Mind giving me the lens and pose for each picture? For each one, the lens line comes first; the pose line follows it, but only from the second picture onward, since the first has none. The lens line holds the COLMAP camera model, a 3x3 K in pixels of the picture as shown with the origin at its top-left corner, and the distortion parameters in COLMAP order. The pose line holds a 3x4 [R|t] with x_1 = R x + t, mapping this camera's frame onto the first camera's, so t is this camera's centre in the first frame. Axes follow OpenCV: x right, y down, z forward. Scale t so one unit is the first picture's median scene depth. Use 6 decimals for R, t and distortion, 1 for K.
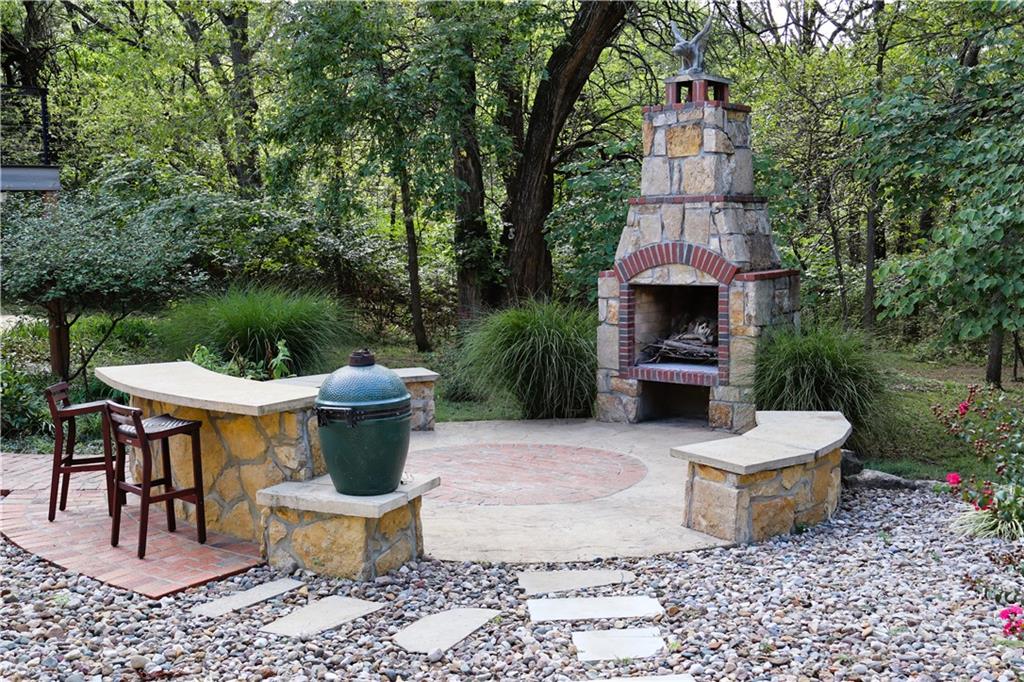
lens RADIAL K [[1054.2, 0, 512.2], [0, 1054.2, 341.9], [0, 0, 1]] dist [0.007751, 0.000000]
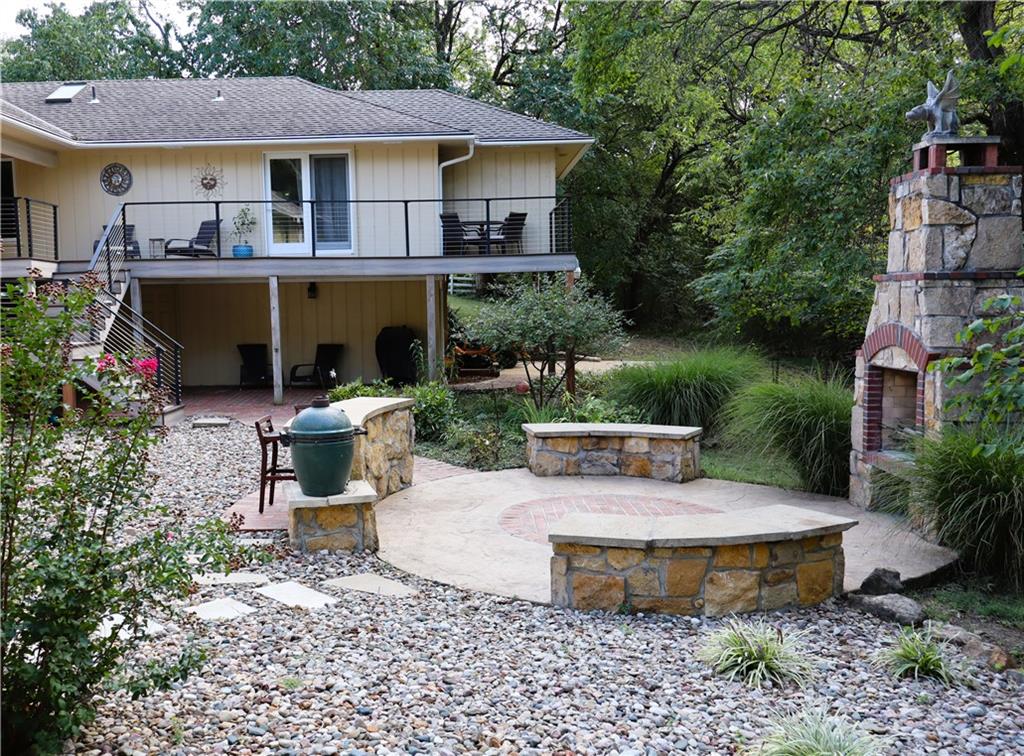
lens RADIAL K [[954.0, 0, 510.2], [0, 954.0, 379.1], [0, 0, 1]] dist [0.007634, 0.000000]
pose [[0.627909, 0.071016, -0.775040, 0.603012], [-0.075611, 0.996684, 0.030067, -0.045175], [0.774605, 0.039722, 0.631197, 0.207411]]
